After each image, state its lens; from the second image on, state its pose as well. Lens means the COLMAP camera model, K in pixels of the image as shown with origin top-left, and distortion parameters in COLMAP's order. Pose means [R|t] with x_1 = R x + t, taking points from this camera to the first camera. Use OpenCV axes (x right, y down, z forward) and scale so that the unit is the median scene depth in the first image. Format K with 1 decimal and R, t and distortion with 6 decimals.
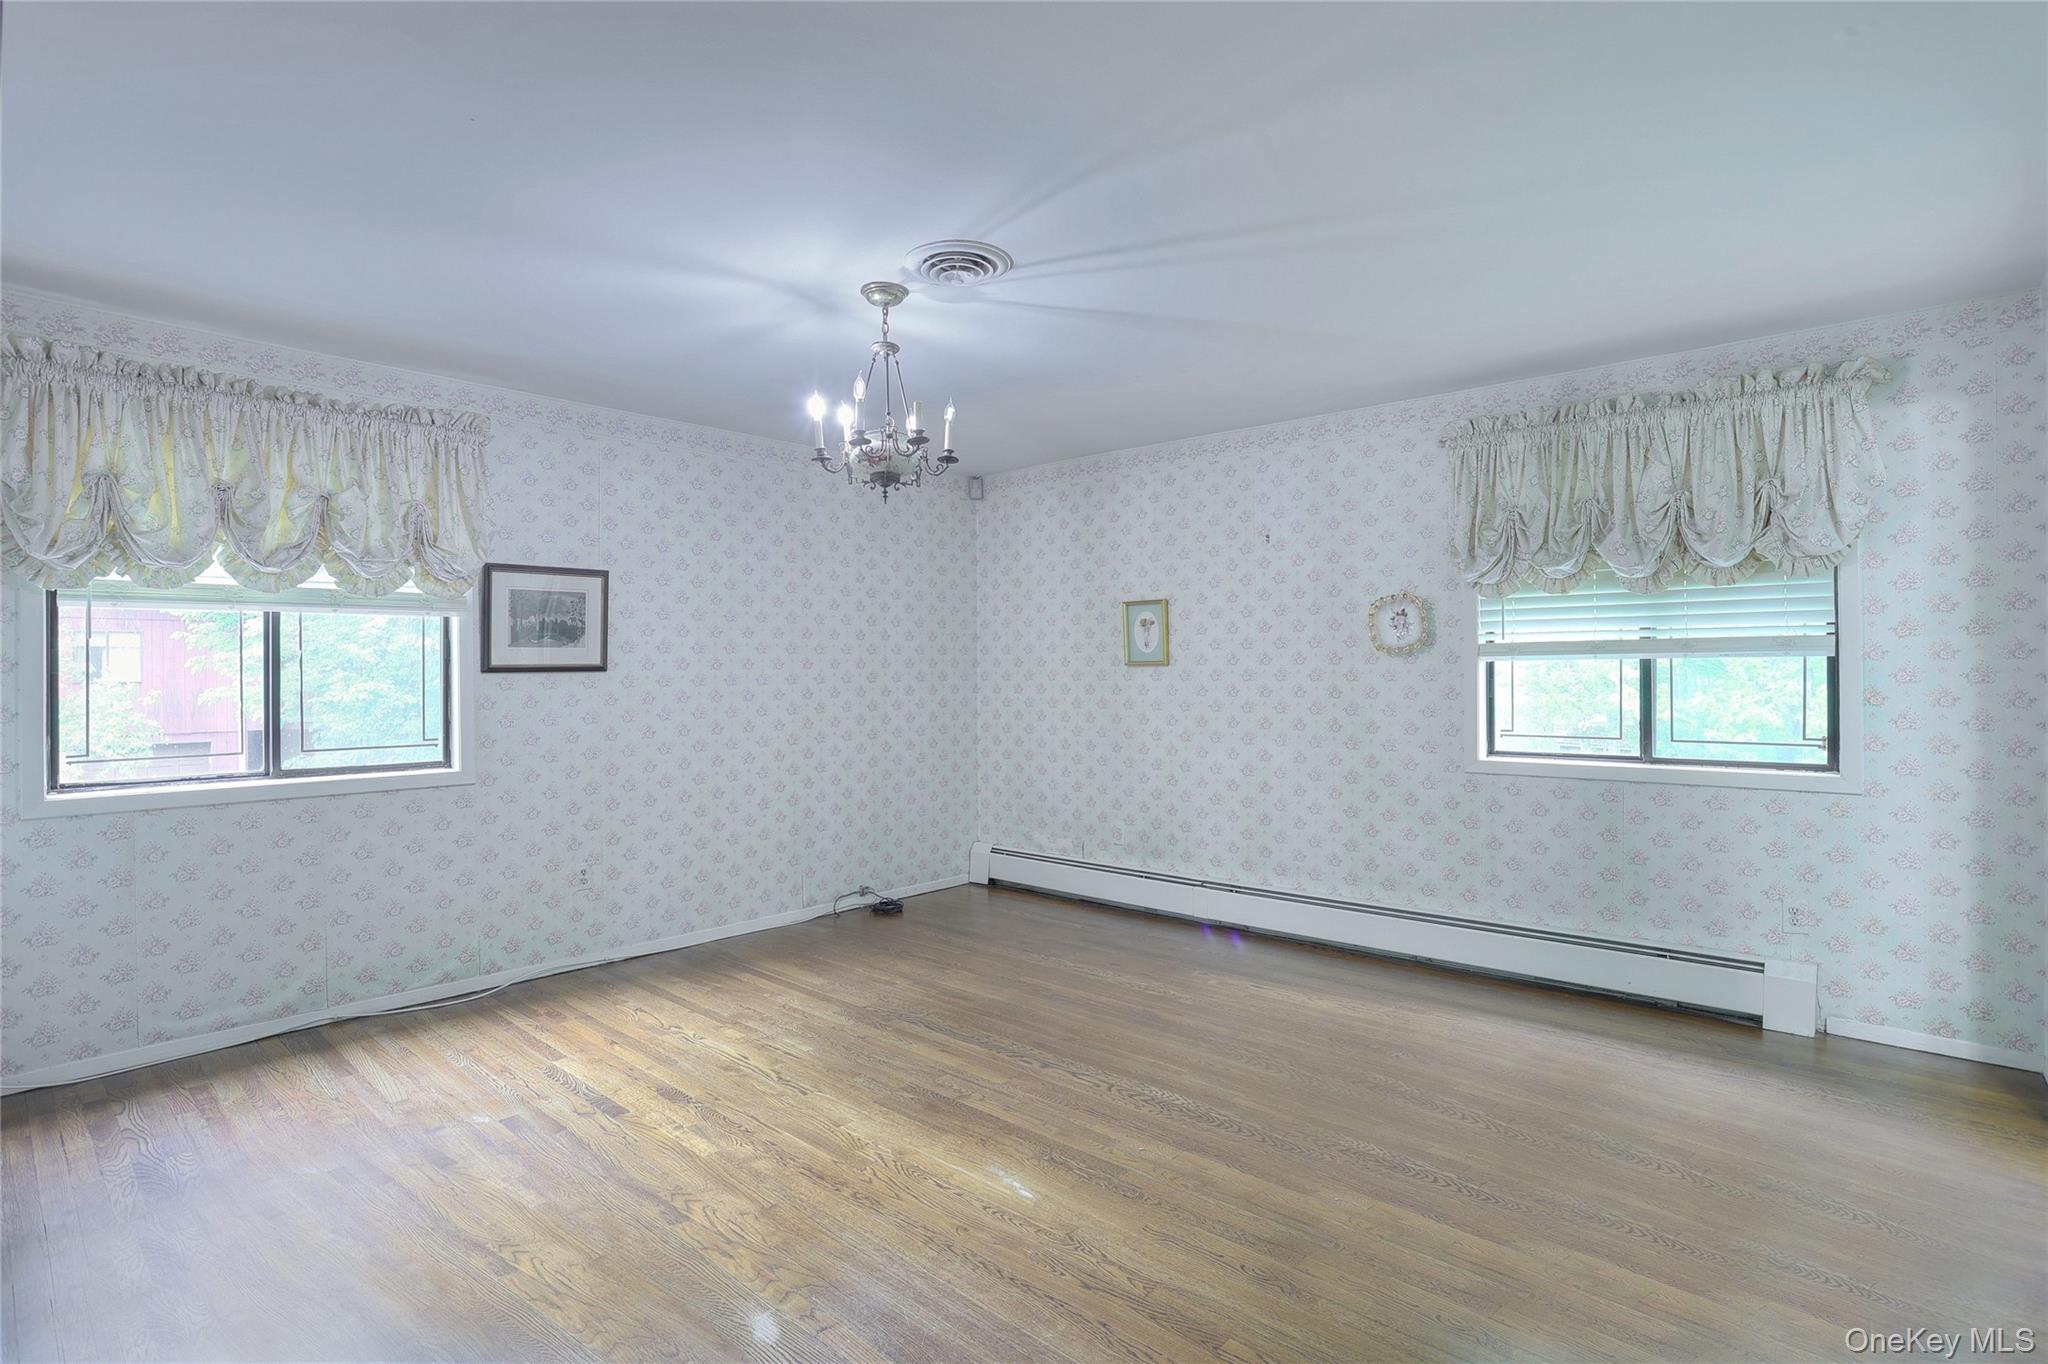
lens RADIAL K [[990.7, 0, 1022.2], [0, 990.7, 671.0], [0, 0, 1]] dist [-0.079469, 0.029314]
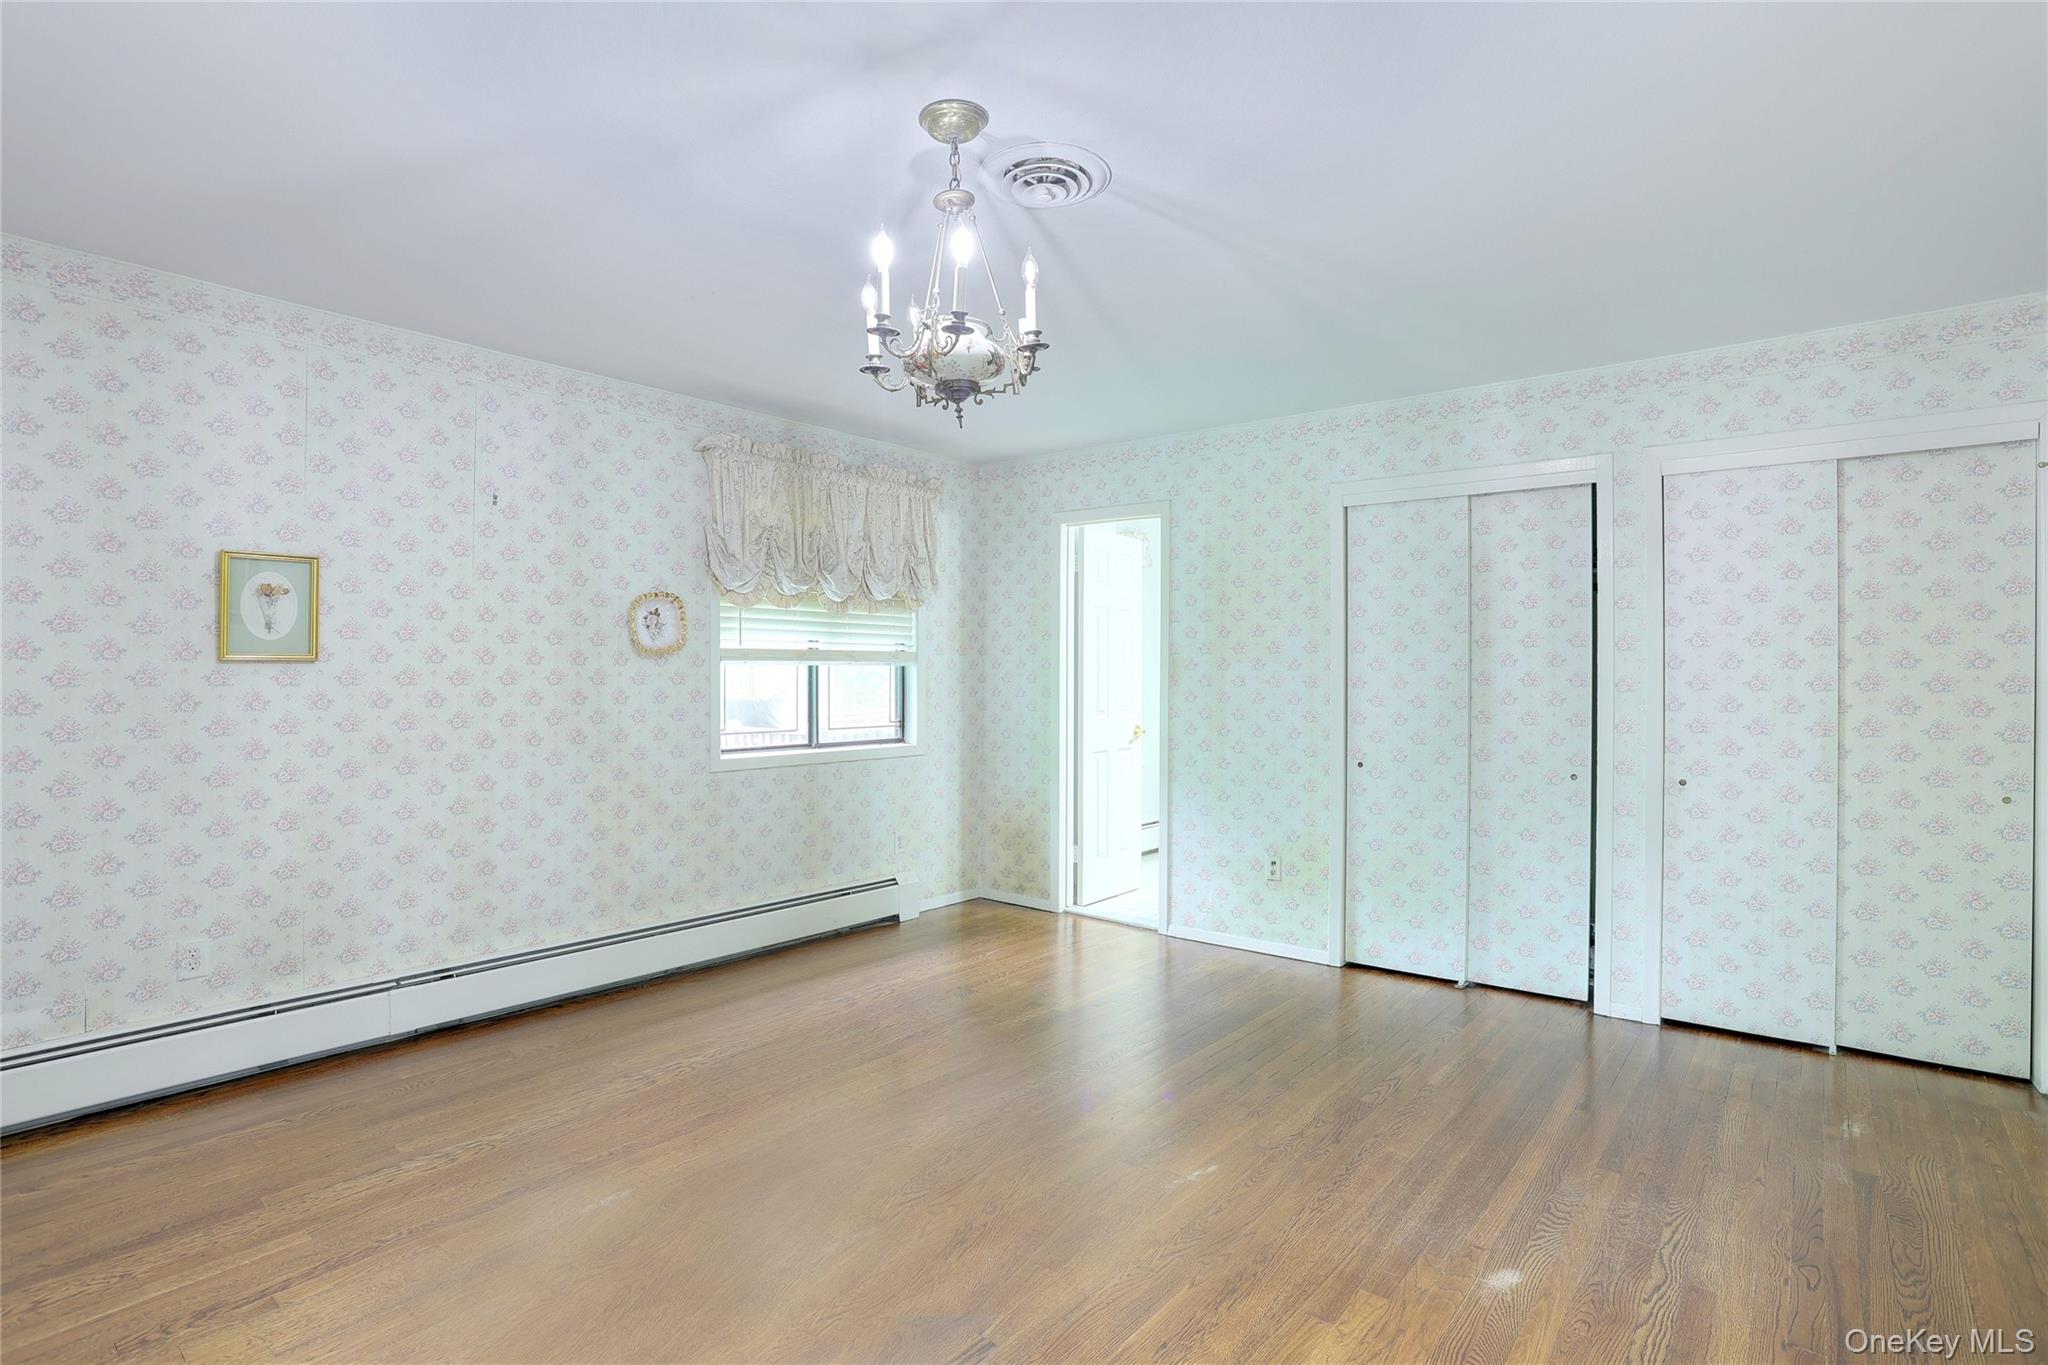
lens RADIAL K [[990.7, 0, 1022.2], [0, 990.7, 671.5], [0, 0, 1]] dist [-0.079469, 0.029314]
pose [[-0.037496, 0.007955, 0.999265, -0.557351], [-0.003680, 0.999960, -0.008099, 0.004252], [-0.999290, -0.003981, -0.037465, 0.664858]]
